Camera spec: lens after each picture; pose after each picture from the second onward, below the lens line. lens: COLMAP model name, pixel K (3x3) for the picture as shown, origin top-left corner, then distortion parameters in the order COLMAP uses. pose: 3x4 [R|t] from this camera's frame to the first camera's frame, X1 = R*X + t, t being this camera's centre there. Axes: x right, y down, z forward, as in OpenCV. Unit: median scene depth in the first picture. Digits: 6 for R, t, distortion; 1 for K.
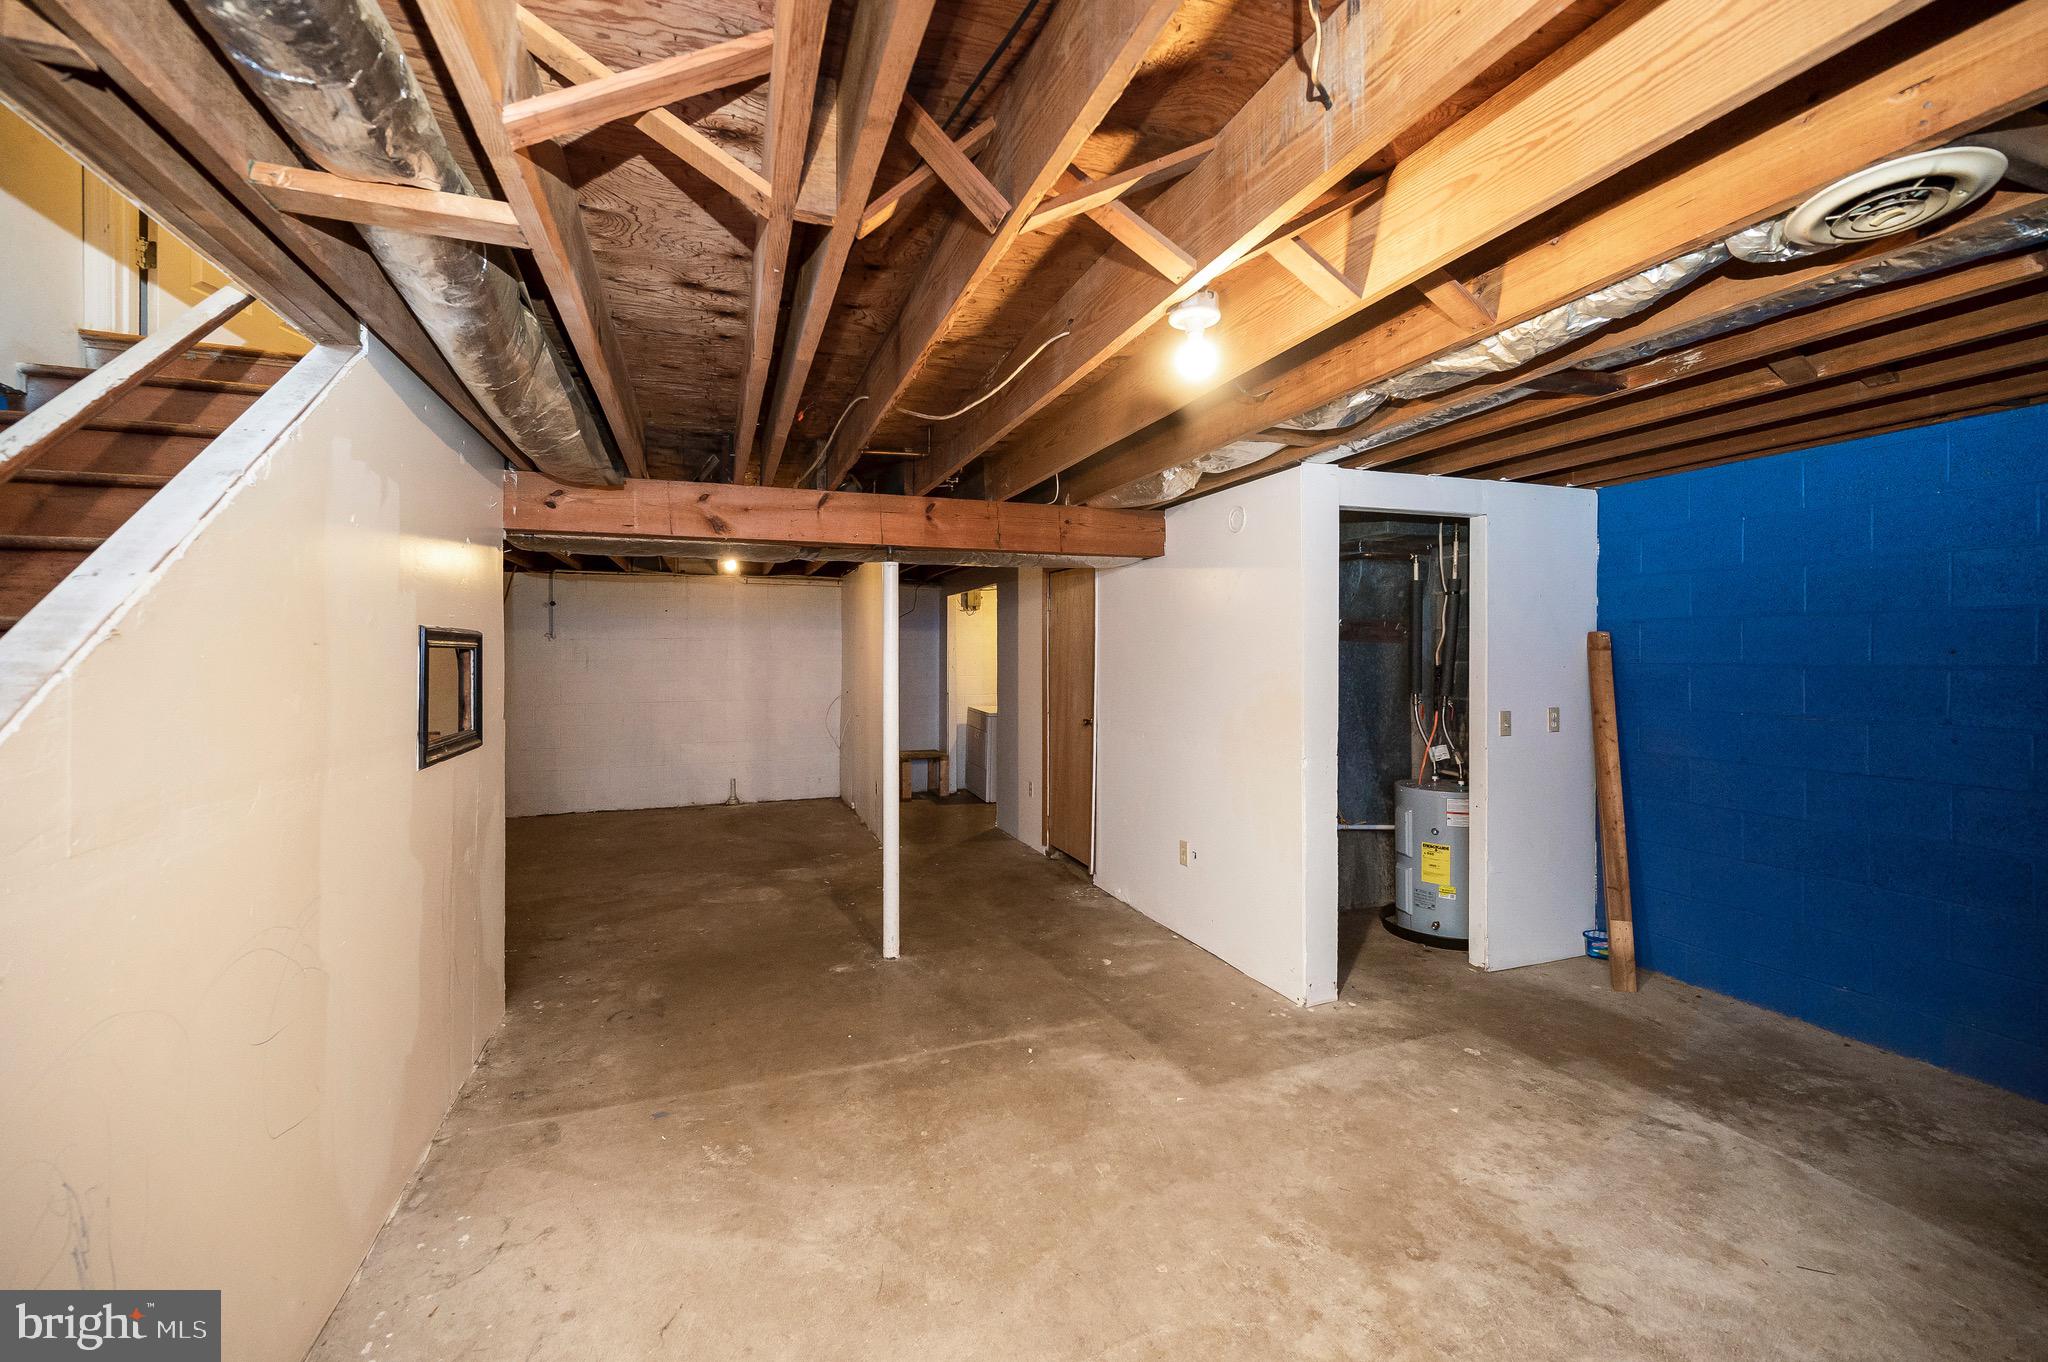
lens RADIAL K [[839.4, 0, 1020.1], [0, 839.4, 630.7], [0, 0, 1]] dist [0.001422, -0.000169]
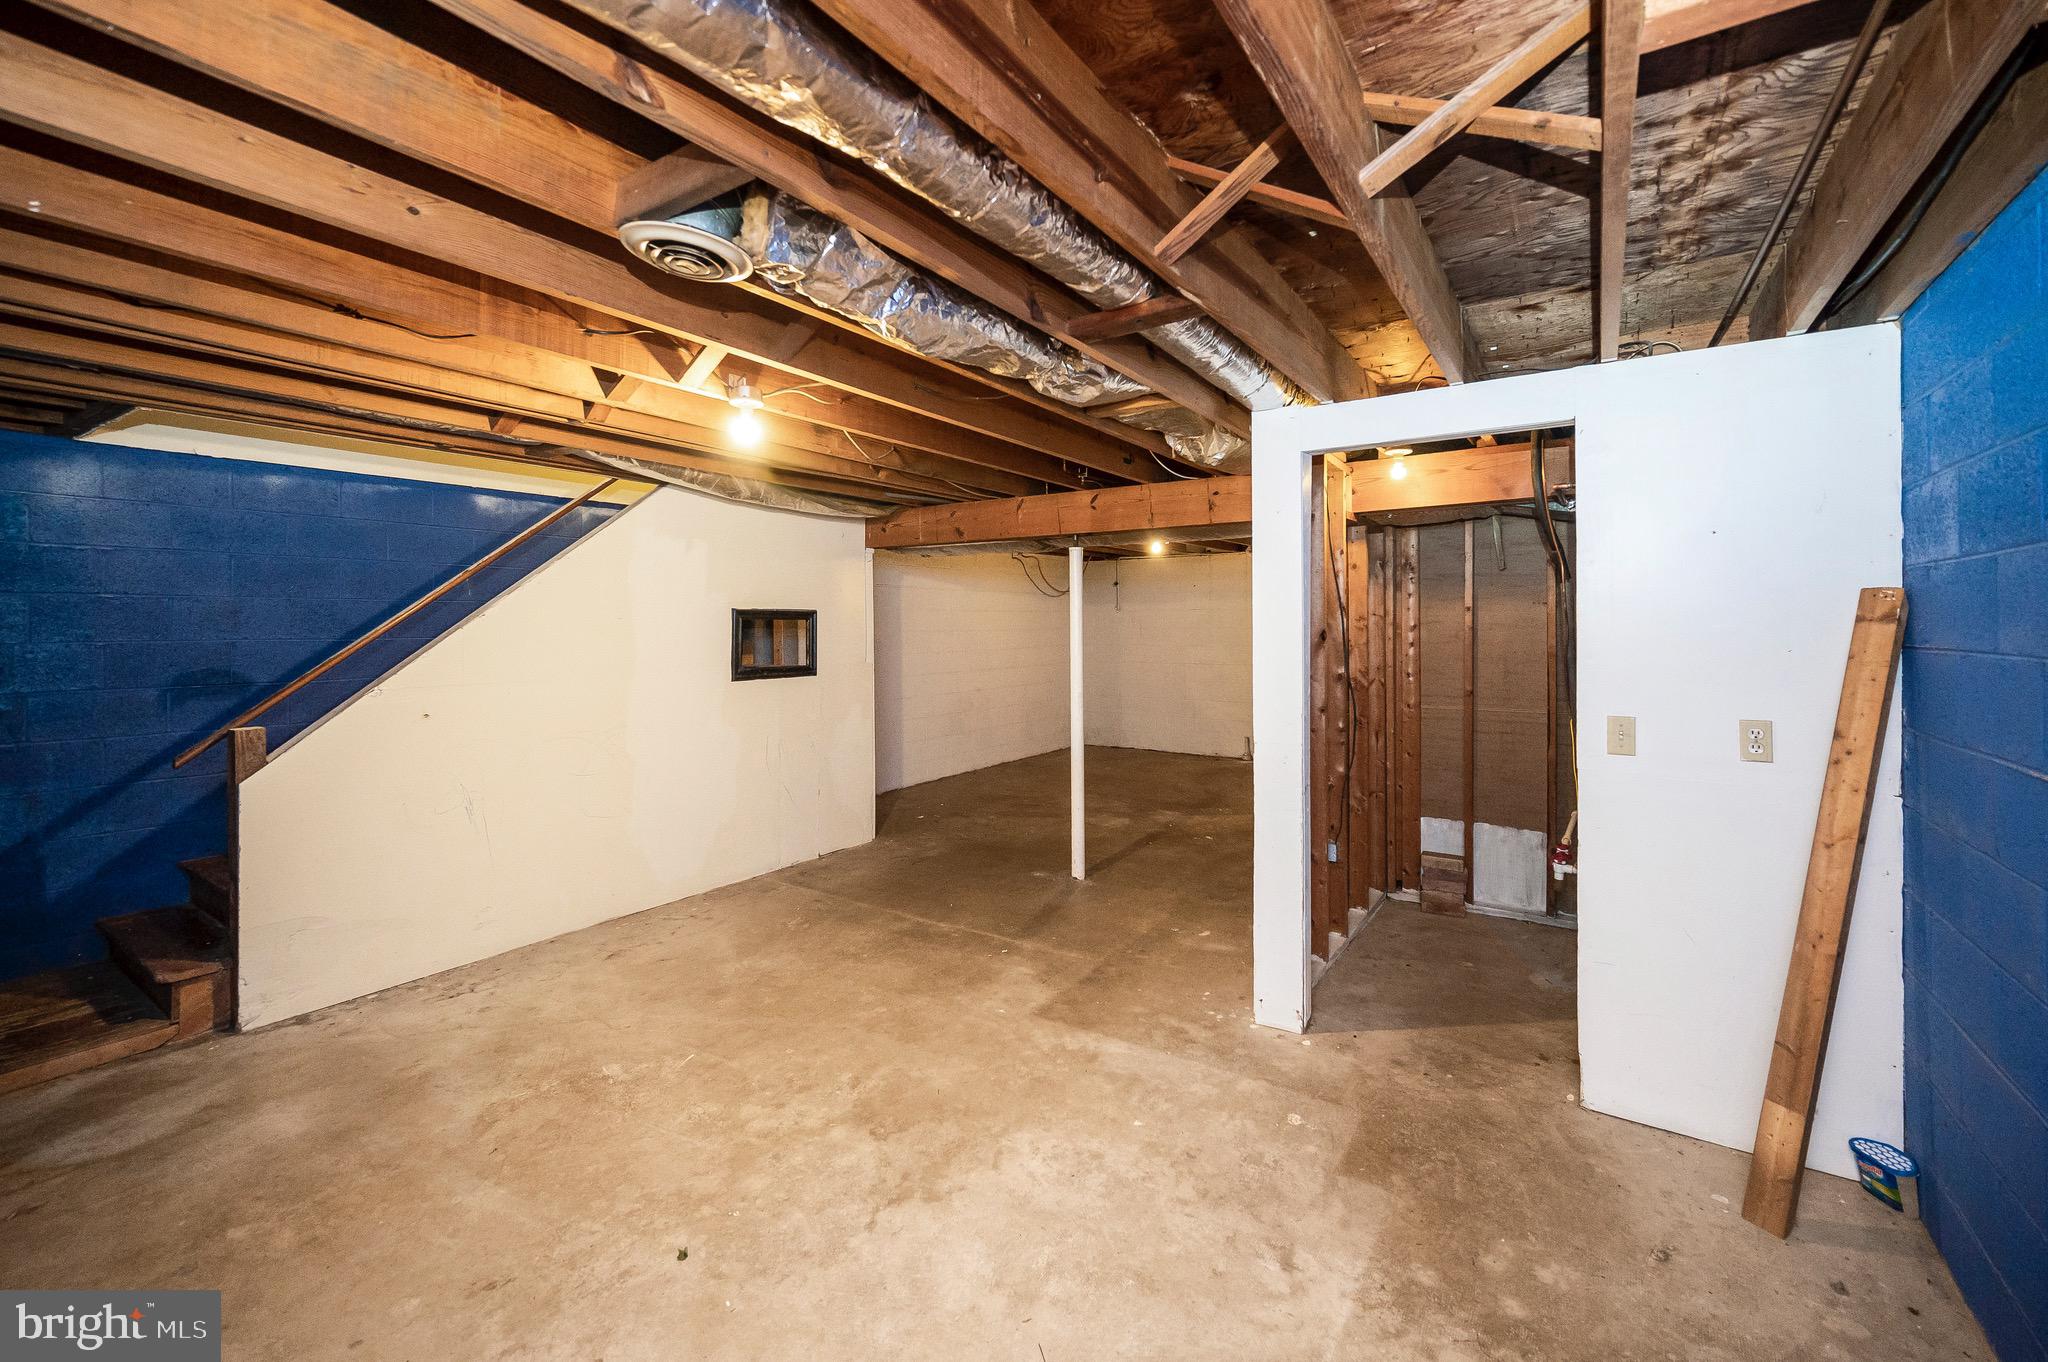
lens RADIAL K [[839.4, 0, 1020.1], [0, 839.4, 630.7], [0, 0, 1]] dist [0.001422, -0.000169]
pose [[0.588918, 0.010448, -0.808125, 1.097551], [0.020087, 0.999418, 0.027560, 0.002984], [0.807943, -0.032463, 0.588366, 0.346028]]
